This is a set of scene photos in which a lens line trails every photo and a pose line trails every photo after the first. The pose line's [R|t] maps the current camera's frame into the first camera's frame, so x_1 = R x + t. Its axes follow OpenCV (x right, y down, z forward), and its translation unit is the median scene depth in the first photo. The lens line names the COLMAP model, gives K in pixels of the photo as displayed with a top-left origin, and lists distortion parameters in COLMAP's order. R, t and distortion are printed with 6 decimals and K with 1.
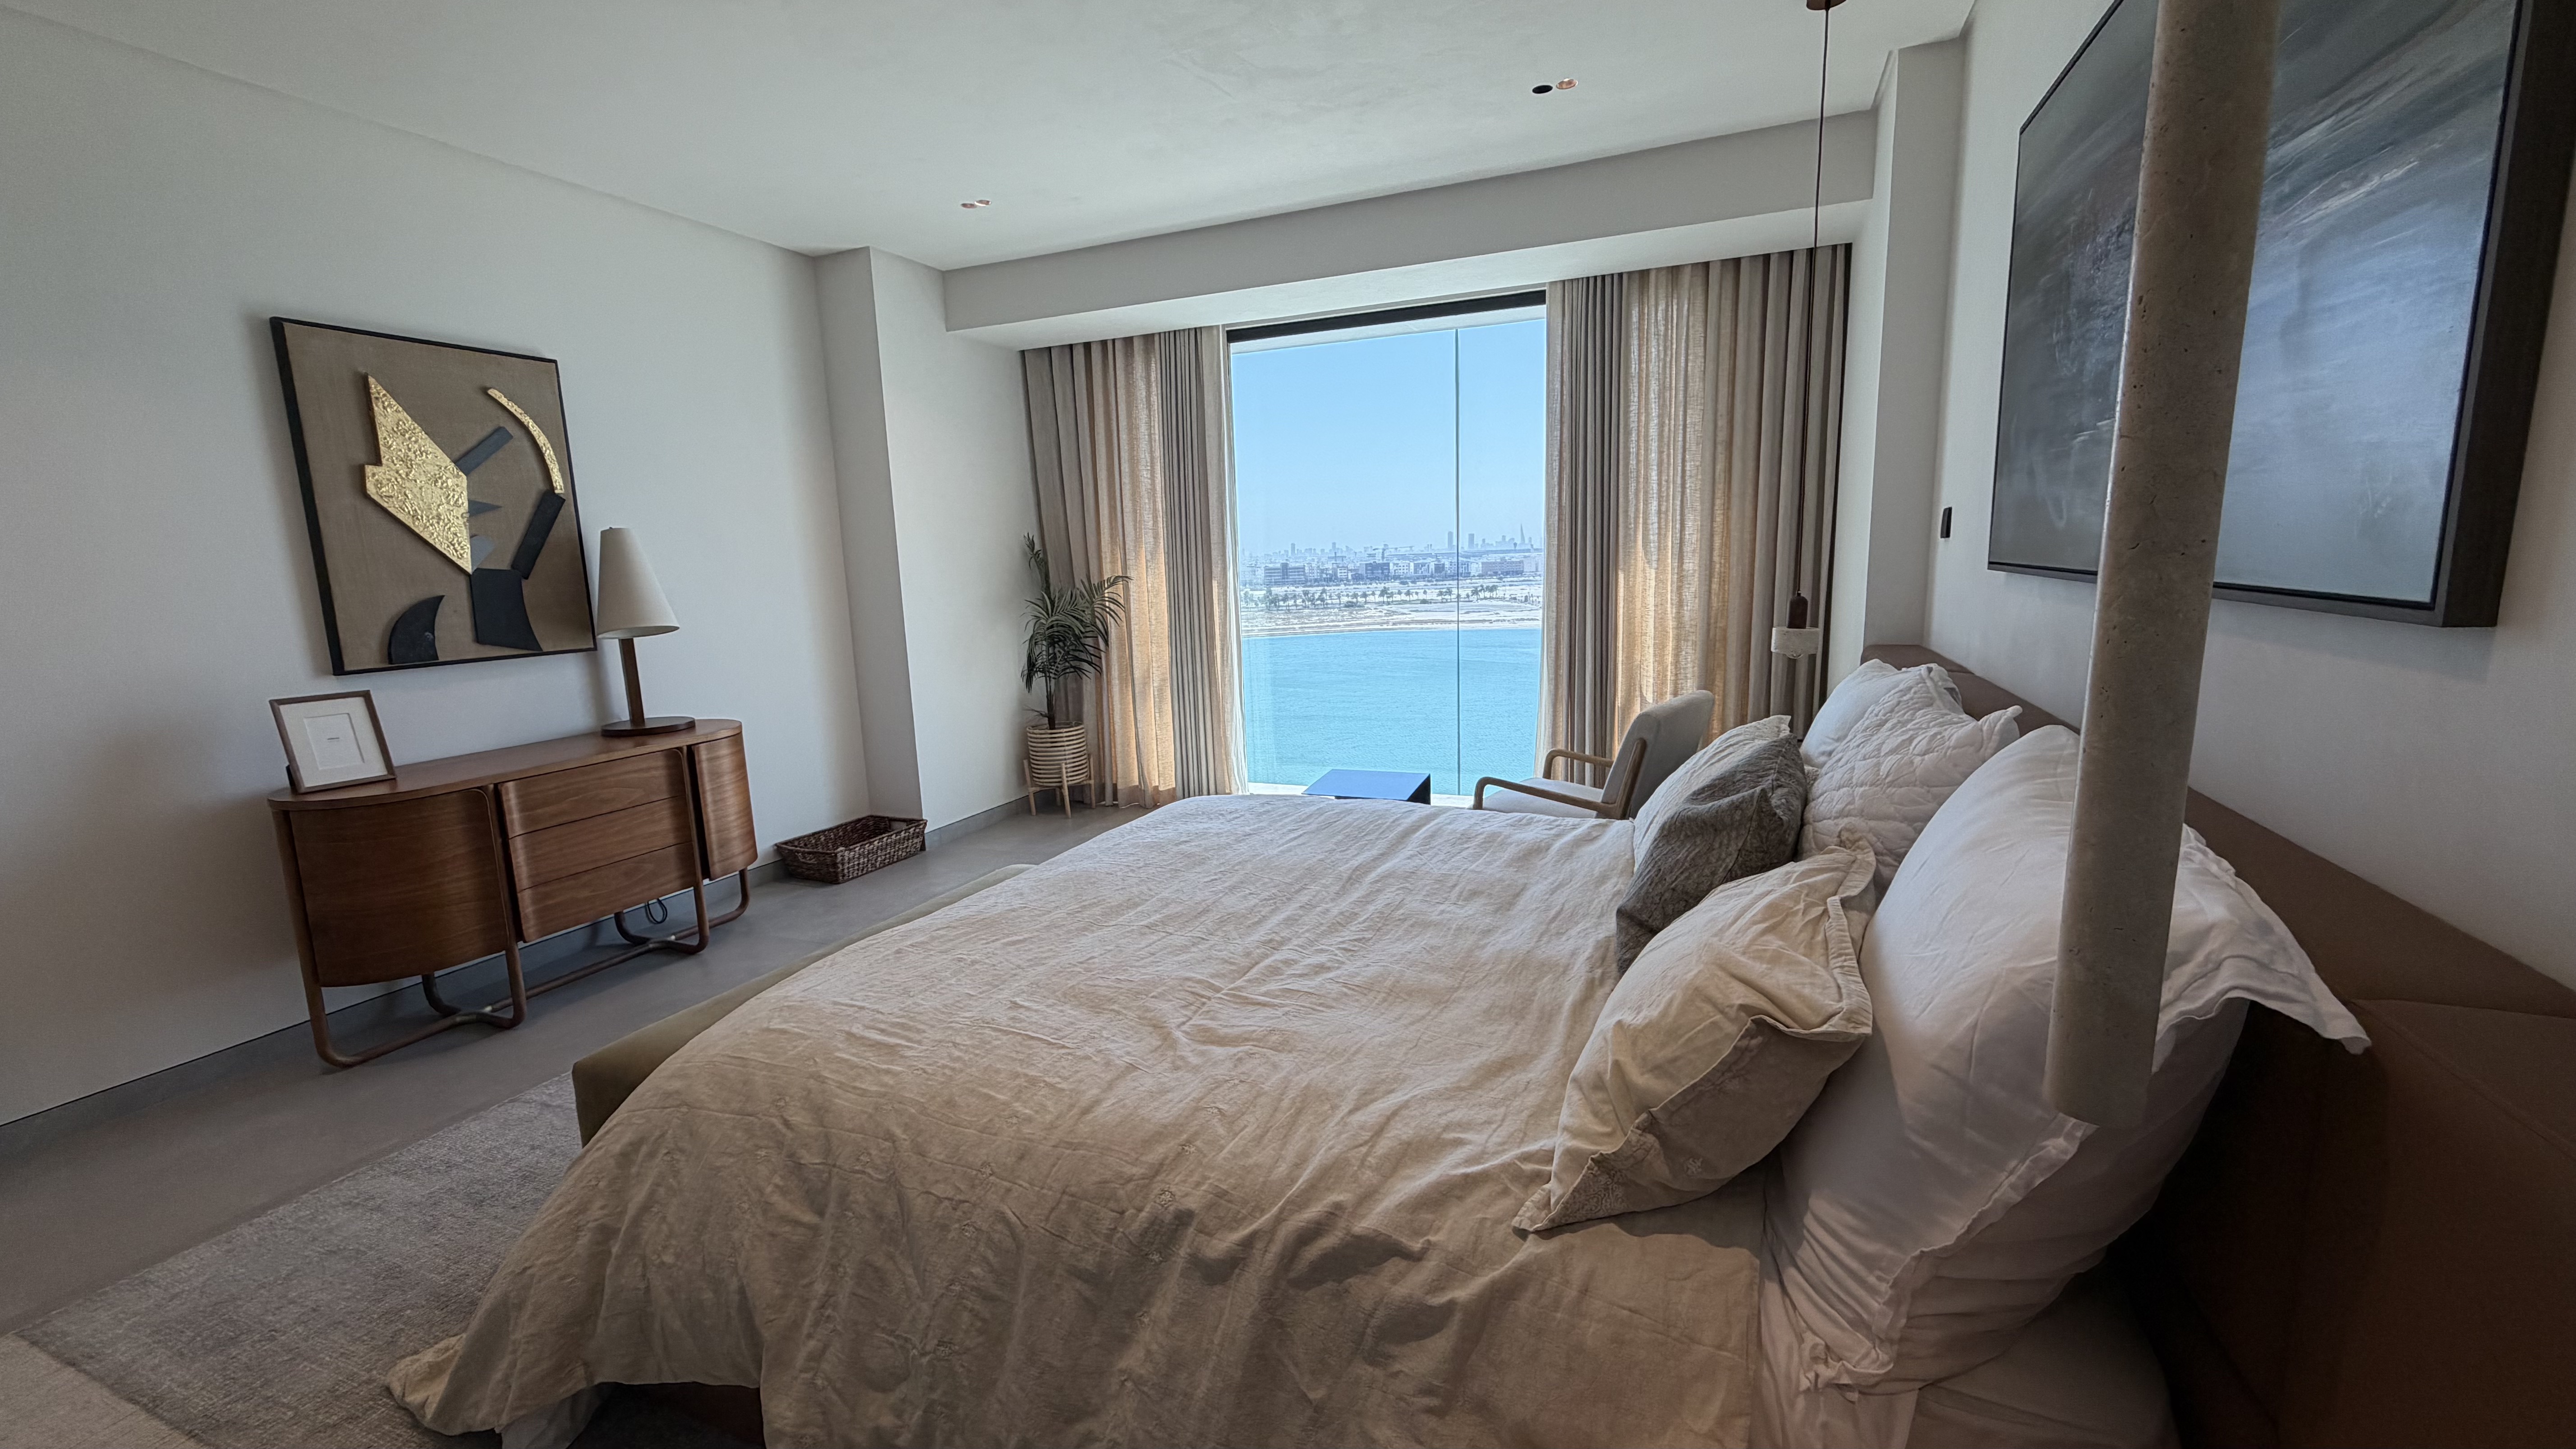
lens RADIAL K [[1027.2, 0, 1284.2], [0, 1027.2, 723.1], [0, 0, 1]] dist [0.003423, -0.000054]
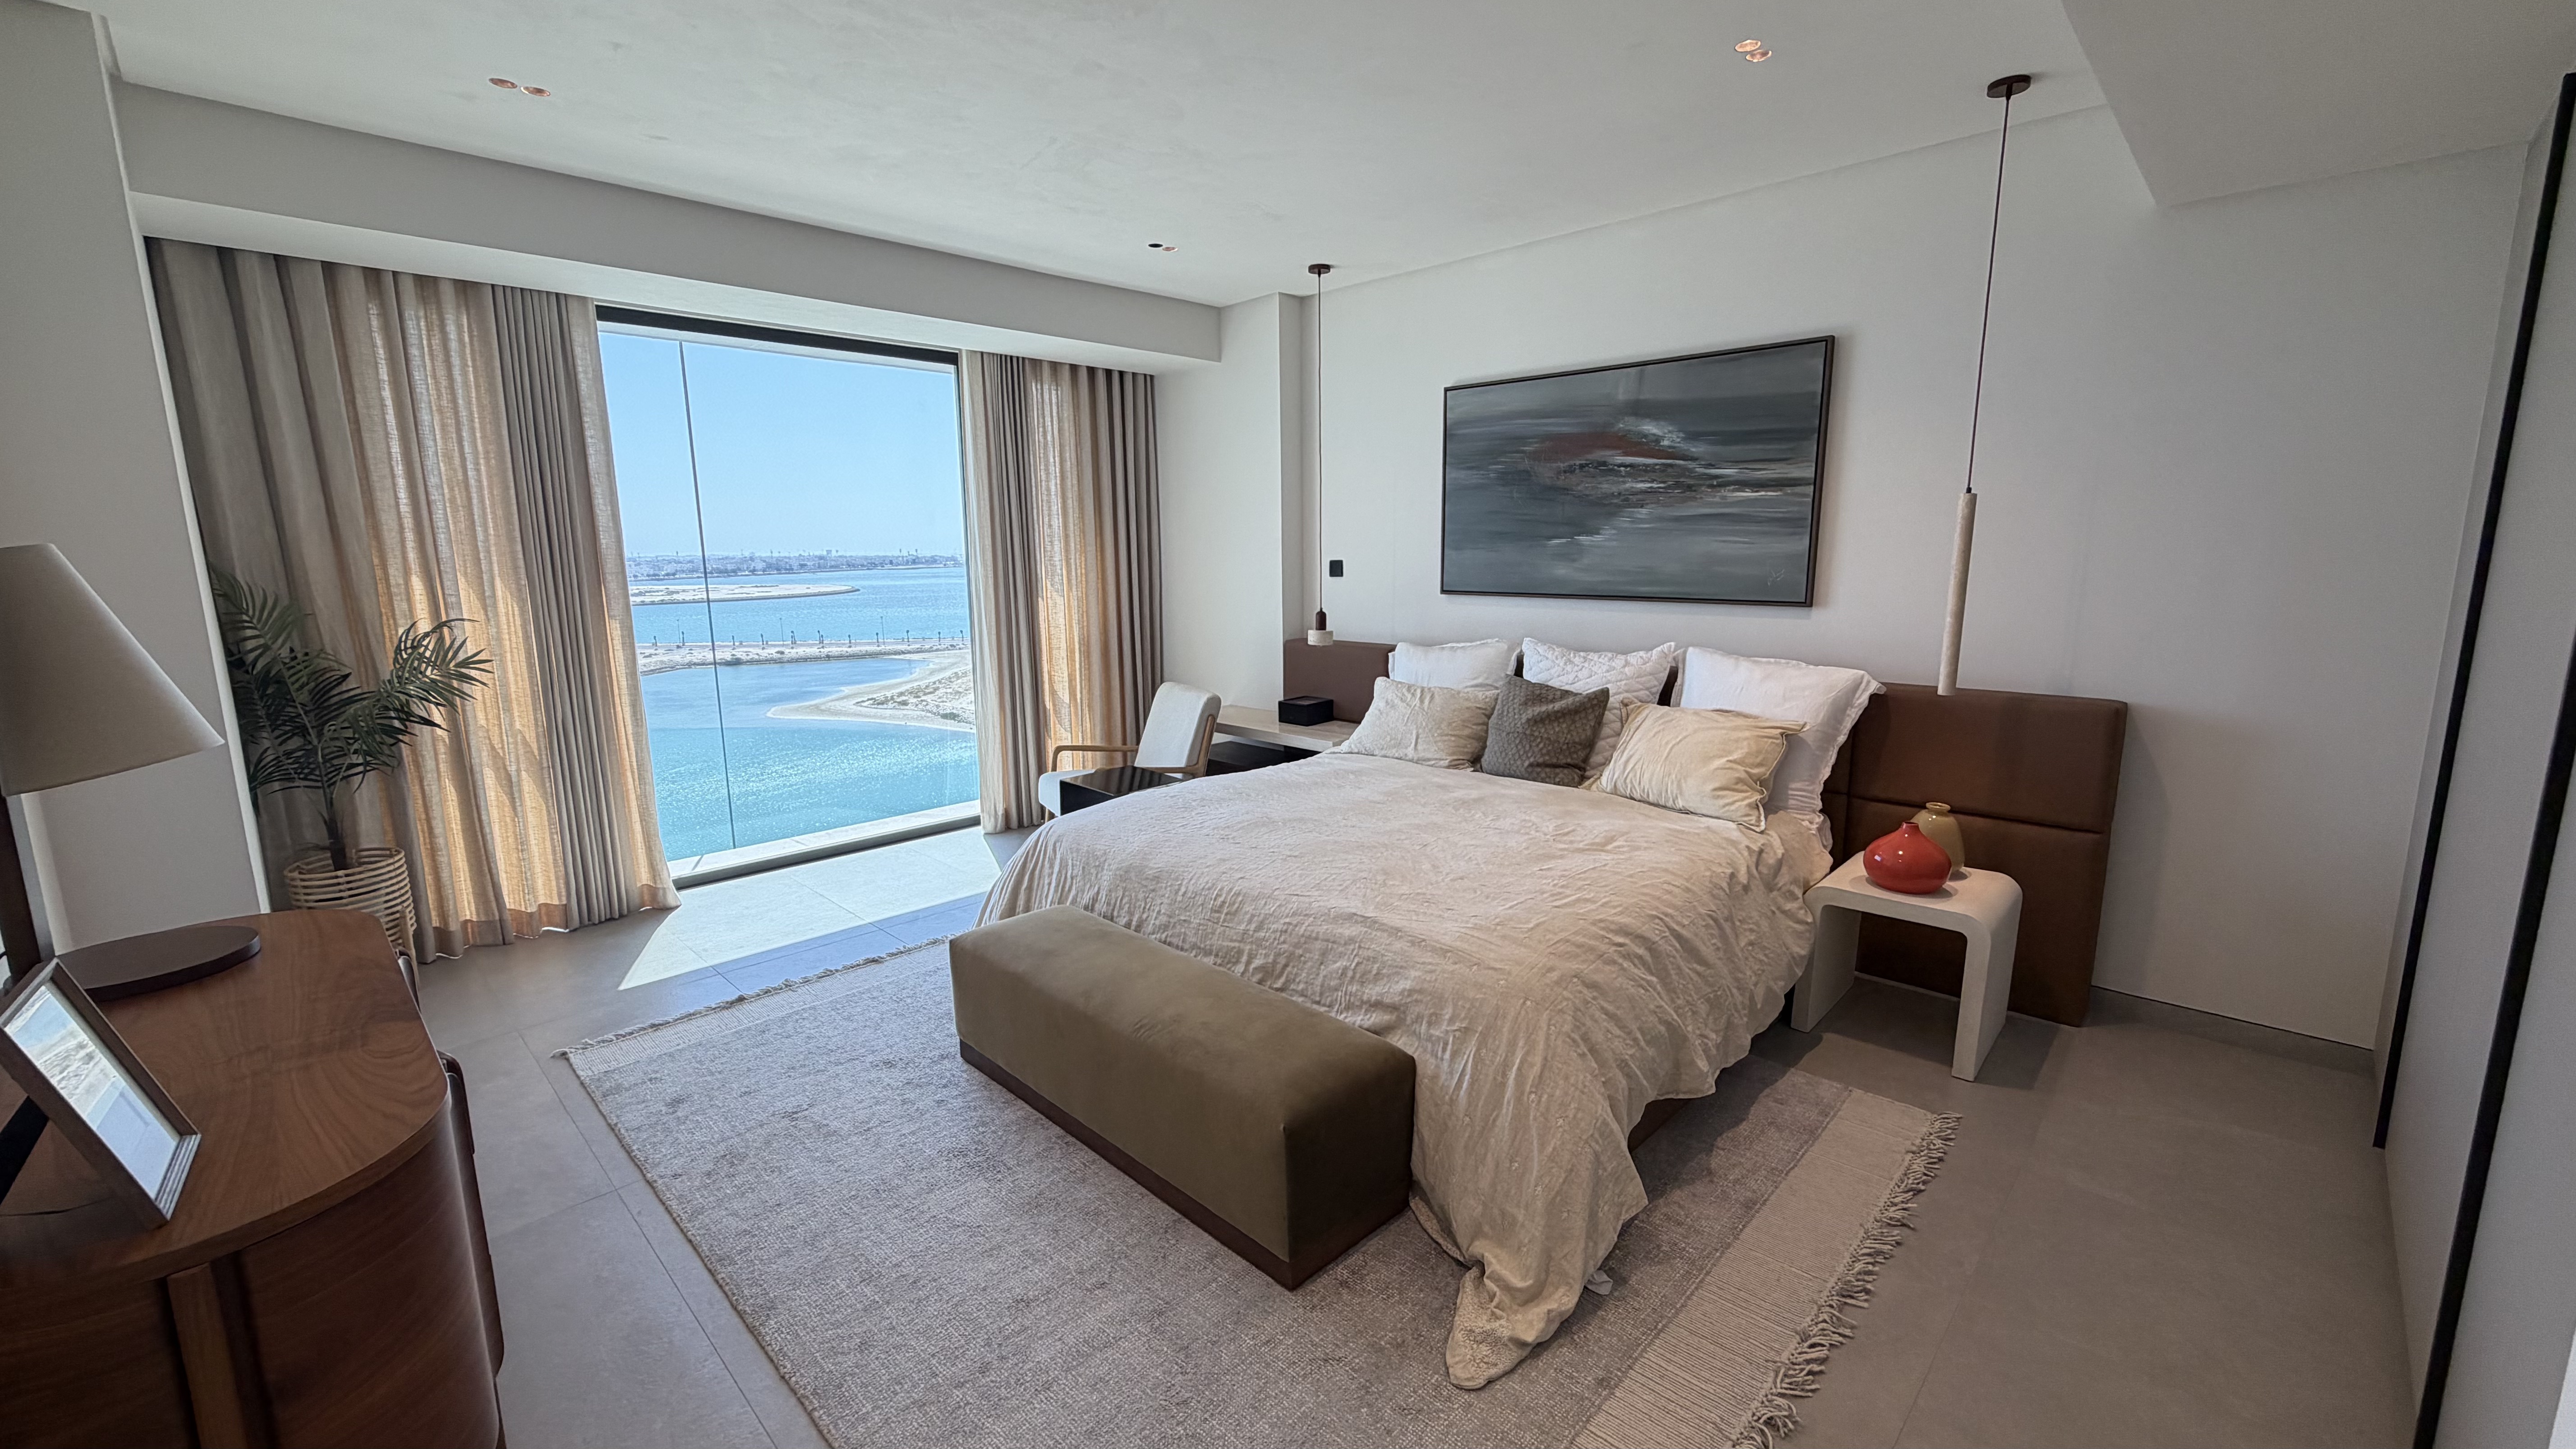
lens RADIAL K [[1027.2, 0, 1285.6], [0, 1027.2, 722.9], [0, 0, 1]] dist [0.003423, -0.000054]
pose [[0.372588, -0.130716, 0.918745, -0.745829], [0.149426, 0.985562, 0.079624, -0.058041], [-0.915888, 0.107617, 0.386741, 0.285701]]
